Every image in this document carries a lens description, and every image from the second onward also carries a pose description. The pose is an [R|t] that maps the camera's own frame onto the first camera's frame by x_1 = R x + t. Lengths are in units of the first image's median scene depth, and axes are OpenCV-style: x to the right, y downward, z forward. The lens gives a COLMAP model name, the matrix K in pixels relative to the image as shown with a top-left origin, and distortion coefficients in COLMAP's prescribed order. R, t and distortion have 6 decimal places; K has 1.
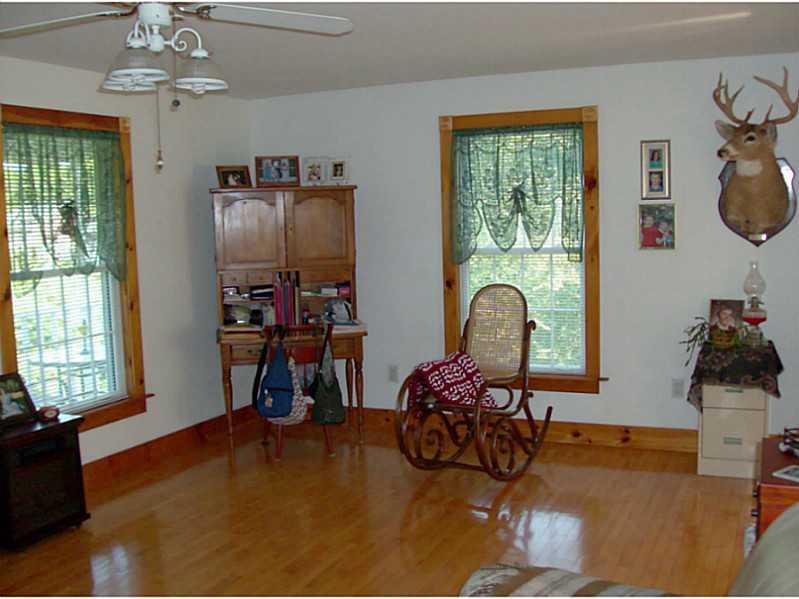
lens RADIAL K [[851.6, 0, 399.5], [0, 851.6, 299.5], [0, 0, 1]] dist [-0.184170, 0.141581]
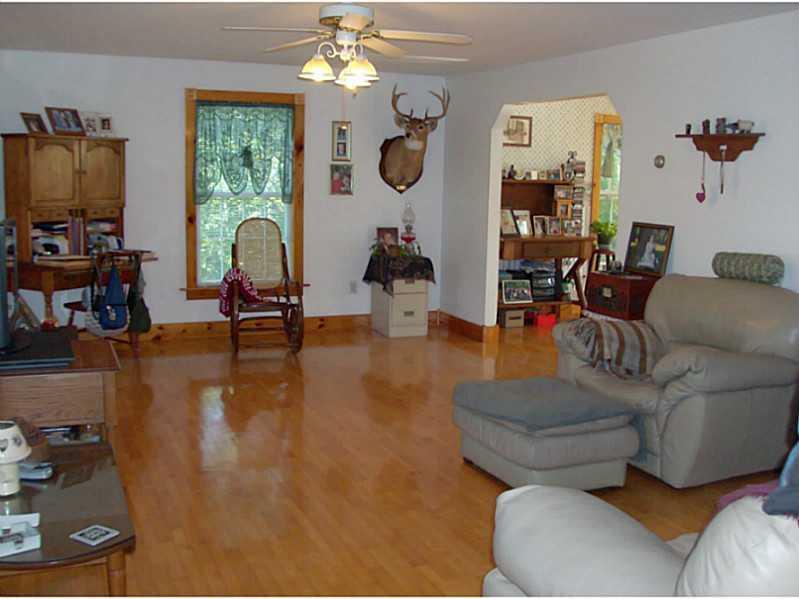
lens RADIAL K [[851.6, 0, 399.5], [0, 851.6, 299.5], [0, 0, 1]] dist [-0.184170, 0.141581]
pose [[0.671929, -0.063401, 0.737897, -0.722550], [0.032616, 0.997896, 0.056041, 0.043203], [-0.739897, -0.013588, 0.672583, -0.091953]]
